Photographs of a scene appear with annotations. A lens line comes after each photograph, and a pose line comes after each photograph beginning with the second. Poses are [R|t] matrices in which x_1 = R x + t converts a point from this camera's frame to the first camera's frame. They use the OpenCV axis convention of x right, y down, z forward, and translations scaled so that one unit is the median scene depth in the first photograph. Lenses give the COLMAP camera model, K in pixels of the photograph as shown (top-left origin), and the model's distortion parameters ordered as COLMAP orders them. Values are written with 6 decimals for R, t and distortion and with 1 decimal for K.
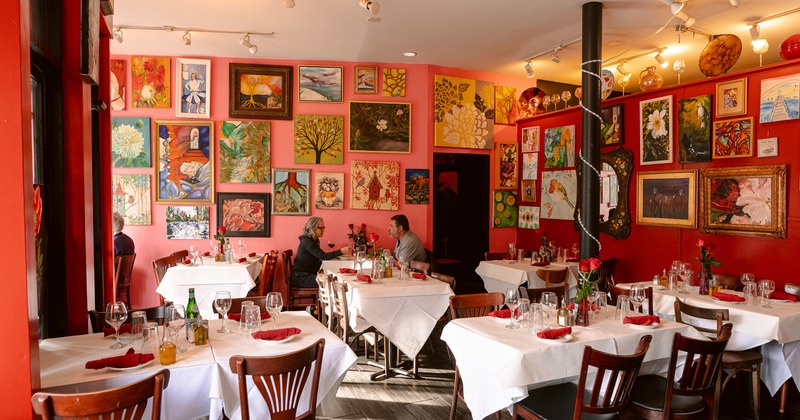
lens RADIAL K [[474.6, 0, 400.0], [0, 474.6, 210.0], [0, 0, 1]] dist [-0.025878, -0.002610]
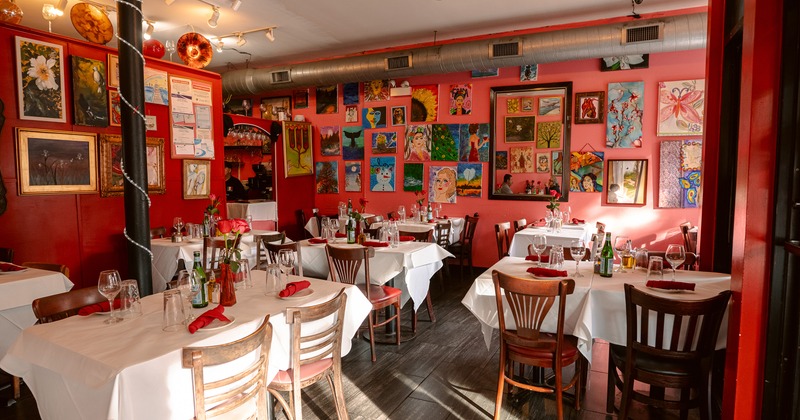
lens RADIAL K [[474.6, 0, 400.0], [0, 474.6, 210.0], [0, 0, 1]] dist [-0.025878, -0.002610]
pose [[-0.630629, -0.066829, 0.773202, -0.569714], [0.013884, 0.995155, 0.097337, -0.013877], [-0.775960, 0.072119, -0.626646, 1.169046]]
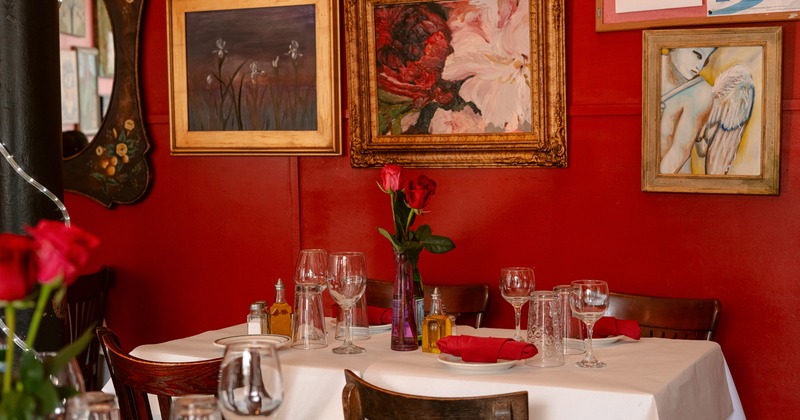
lens RADIAL K [[1202.3, 0, 400.0], [0, 1202.3, 210.0], [0, 0, 1]] dist [-0.018364, 0.000013]
pose [[0.775011, -0.048862, 0.630056, 0.126719], [0.031433, 0.998753, 0.038790, 0.047859], [-0.631165, -0.010259, 0.775580, 0.318605]]
